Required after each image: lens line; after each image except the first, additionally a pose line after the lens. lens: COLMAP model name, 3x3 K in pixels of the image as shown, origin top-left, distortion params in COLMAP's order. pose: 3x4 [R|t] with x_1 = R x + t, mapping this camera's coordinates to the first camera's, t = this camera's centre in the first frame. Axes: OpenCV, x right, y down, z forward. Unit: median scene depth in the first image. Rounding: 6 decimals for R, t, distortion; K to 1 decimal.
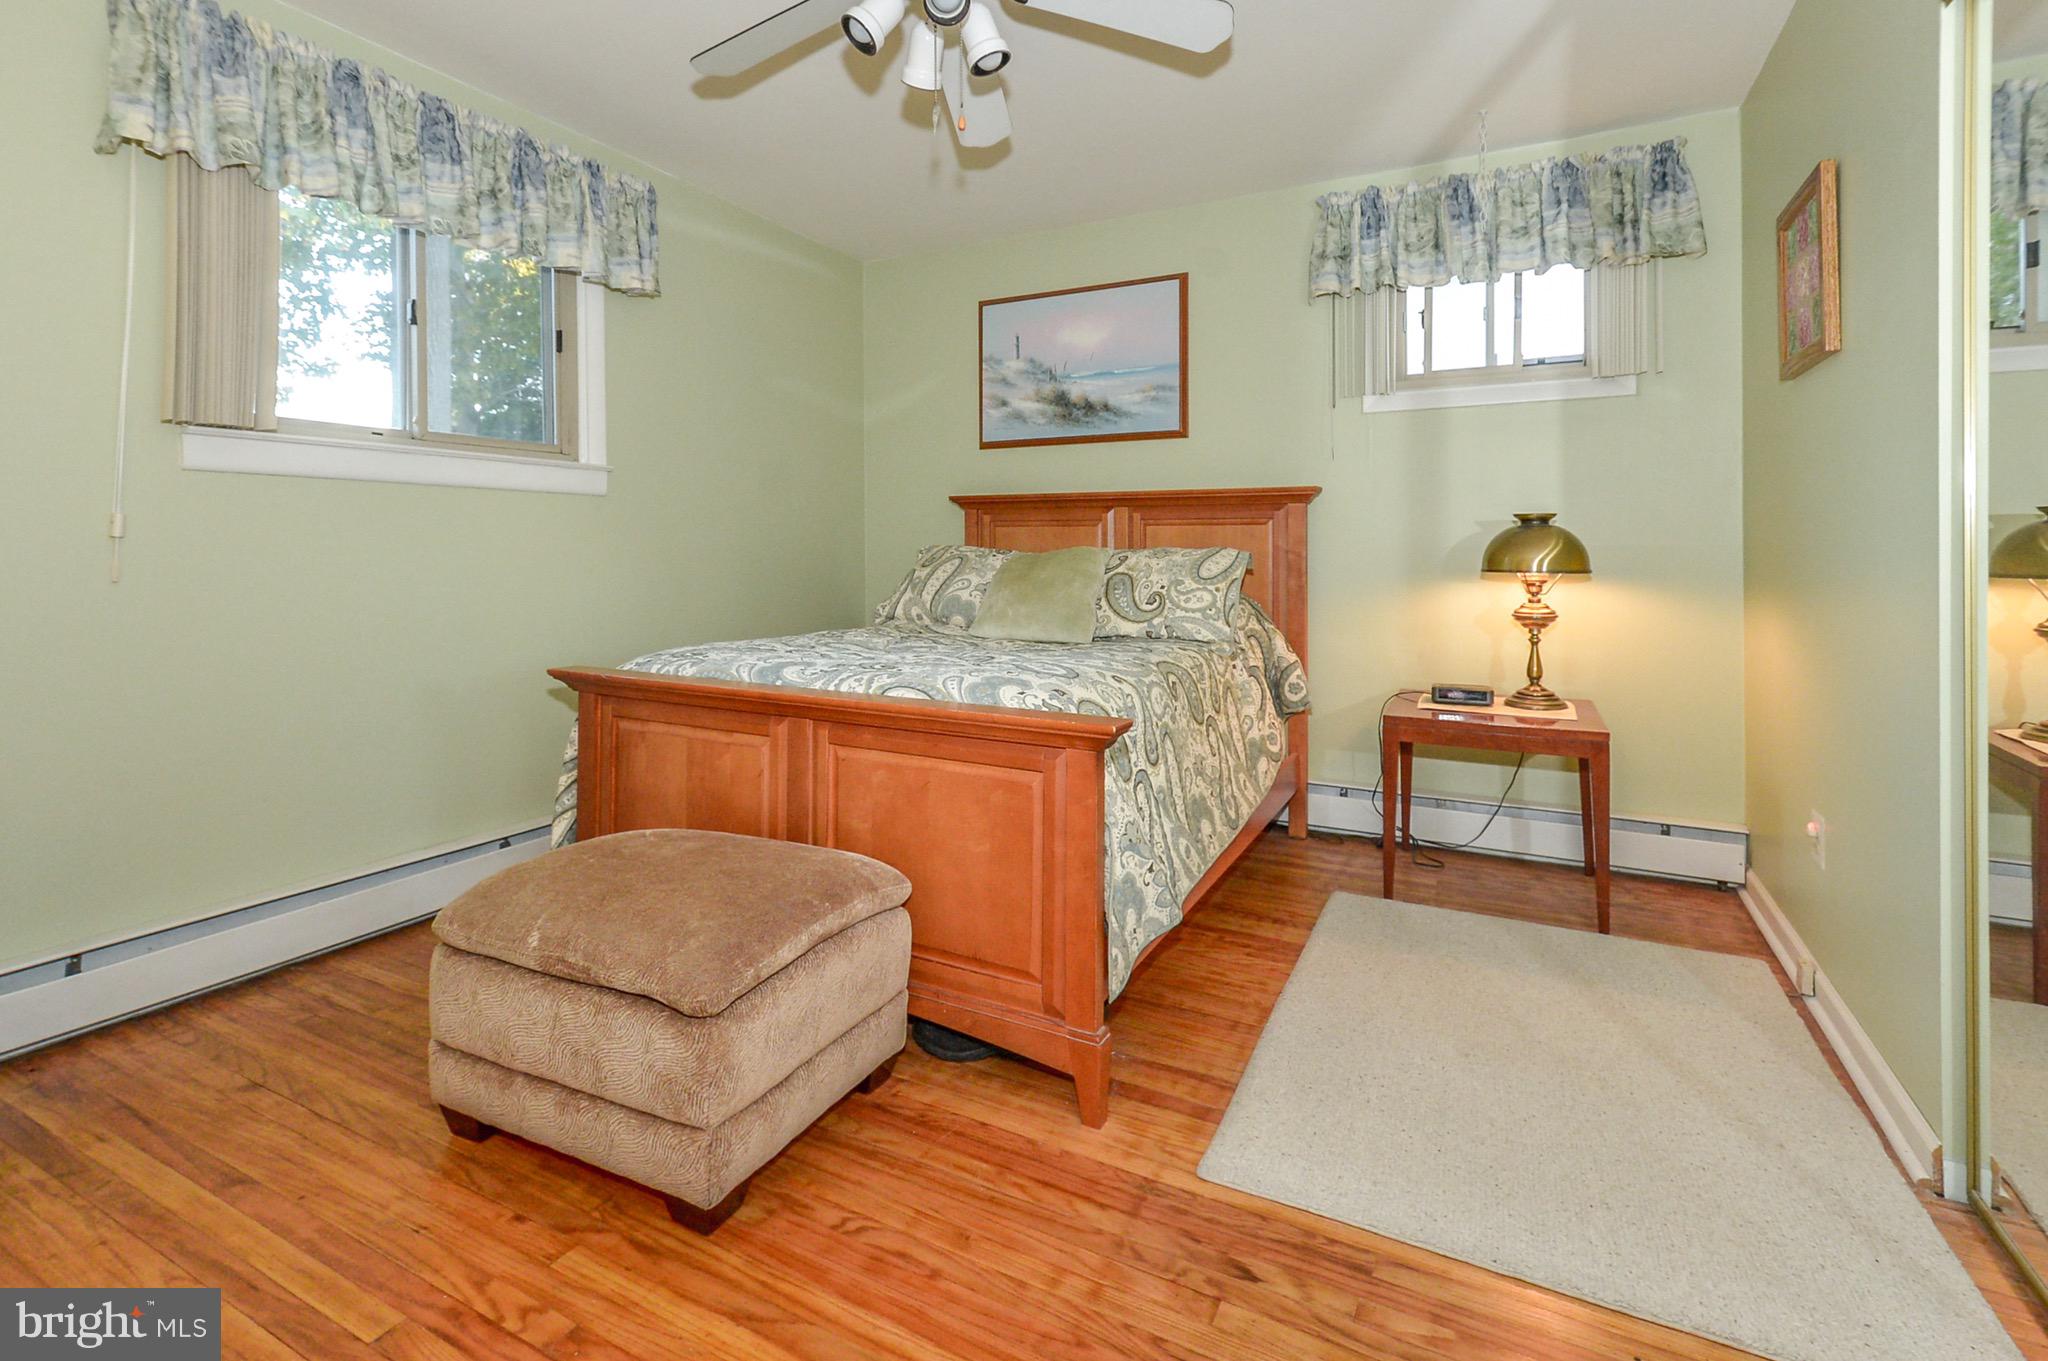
lens RADIAL K [[958.7, 0, 1000.2], [0, 958.7, 551.6], [0, 0, 1]] dist [0.010131, -0.001678]
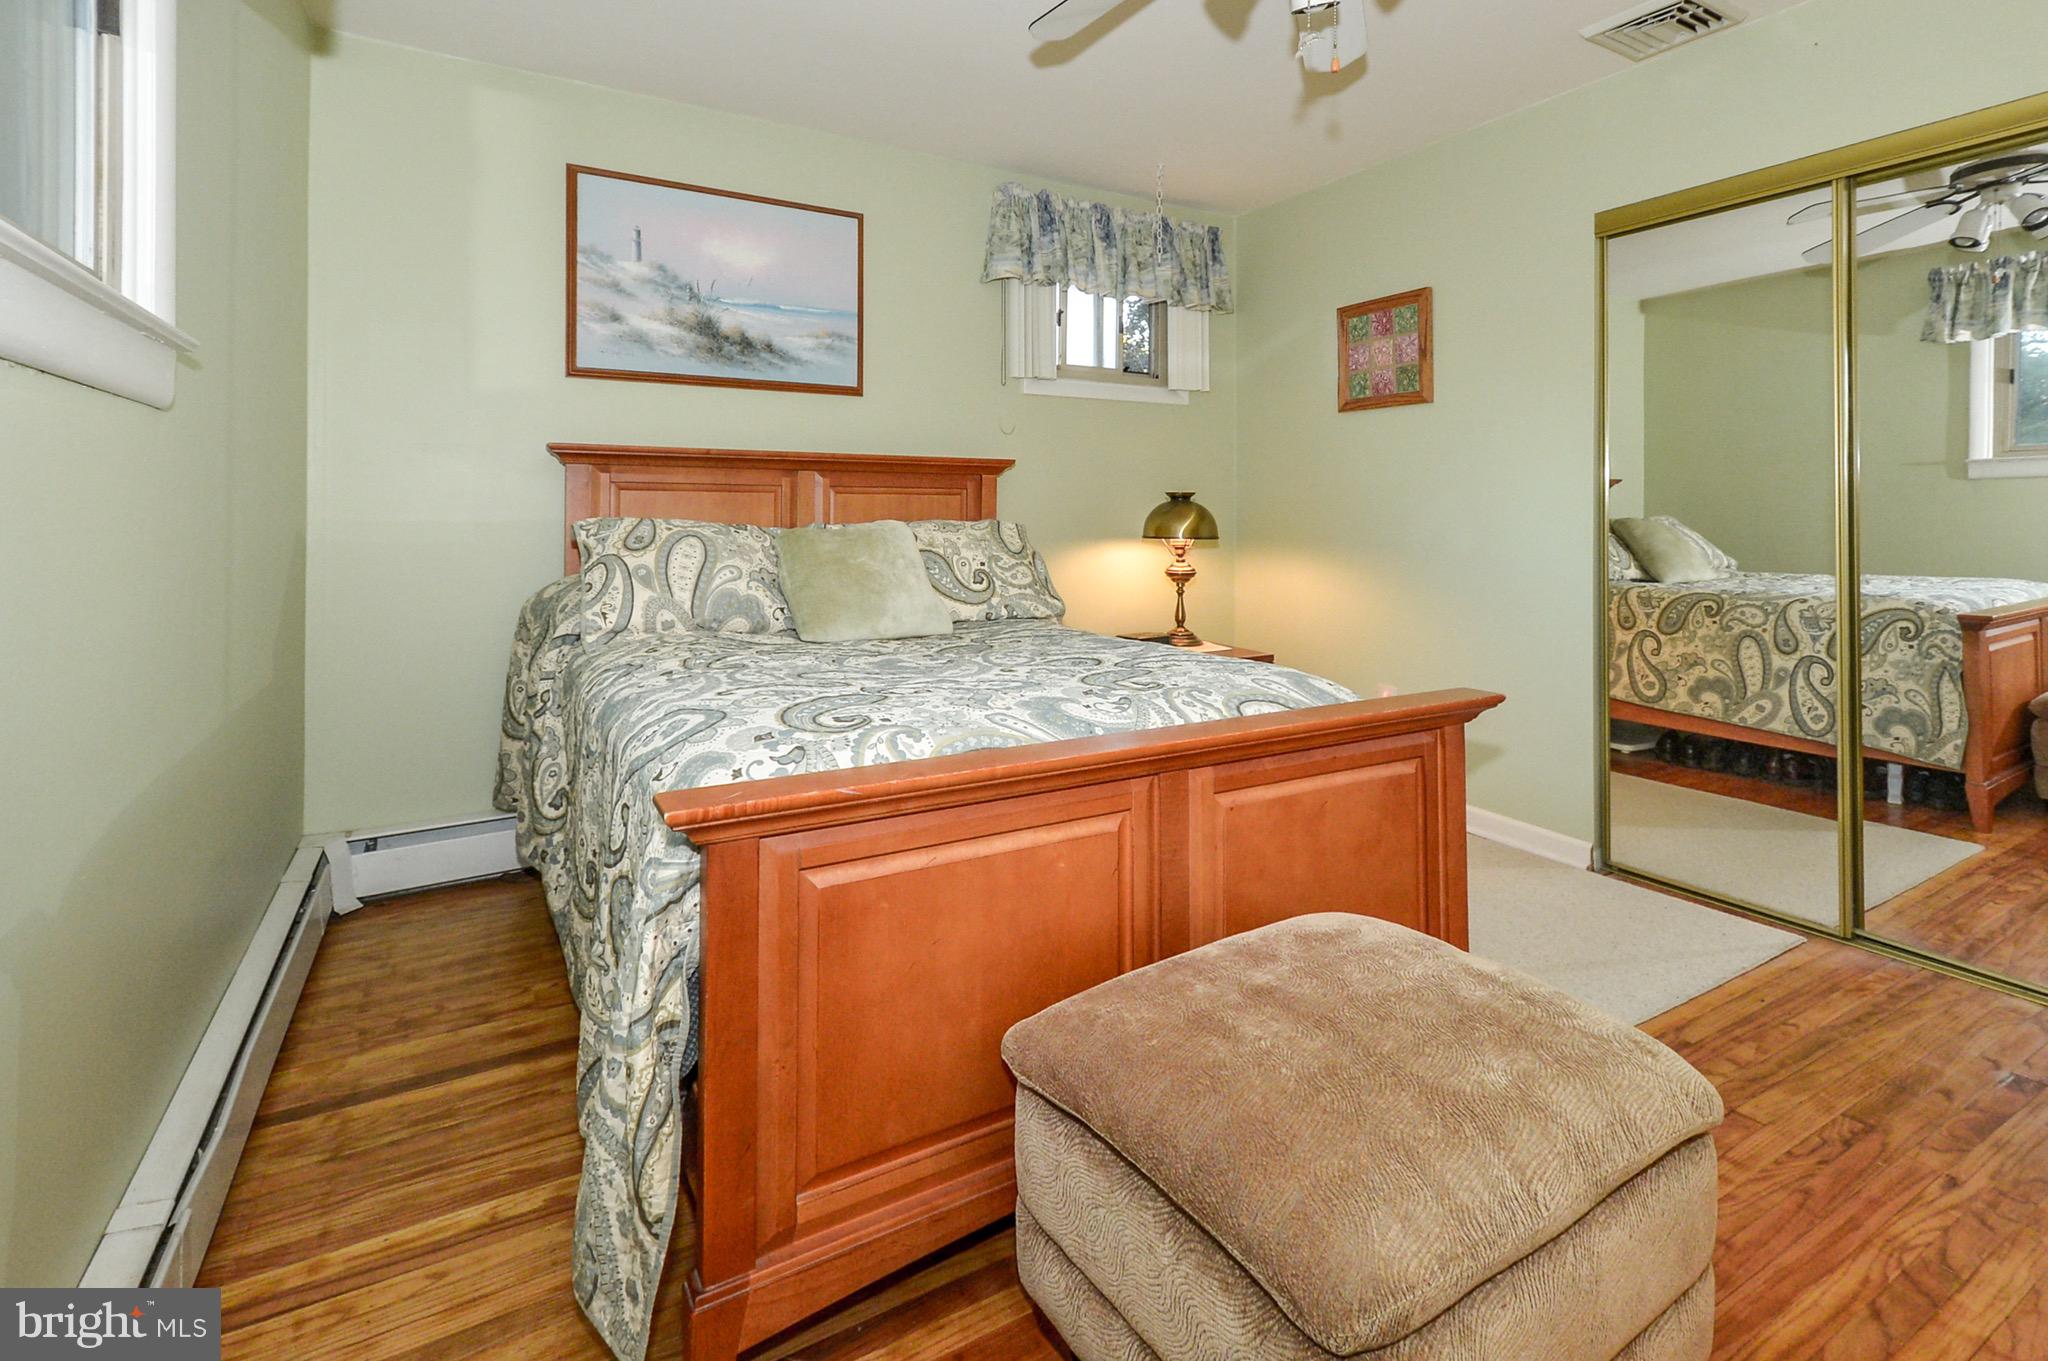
lens RADIAL K [[958.7, 0, 1027.2], [0, 958.7, 501.2], [0, 0, 1]] dist [0.010131, -0.001678]
pose [[0.521083, 0.008559, 0.853463, -0.529328], [-0.000982, 0.999955, -0.009429, -0.013117], [-0.853506, 0.004076, 0.521068, 0.429818]]
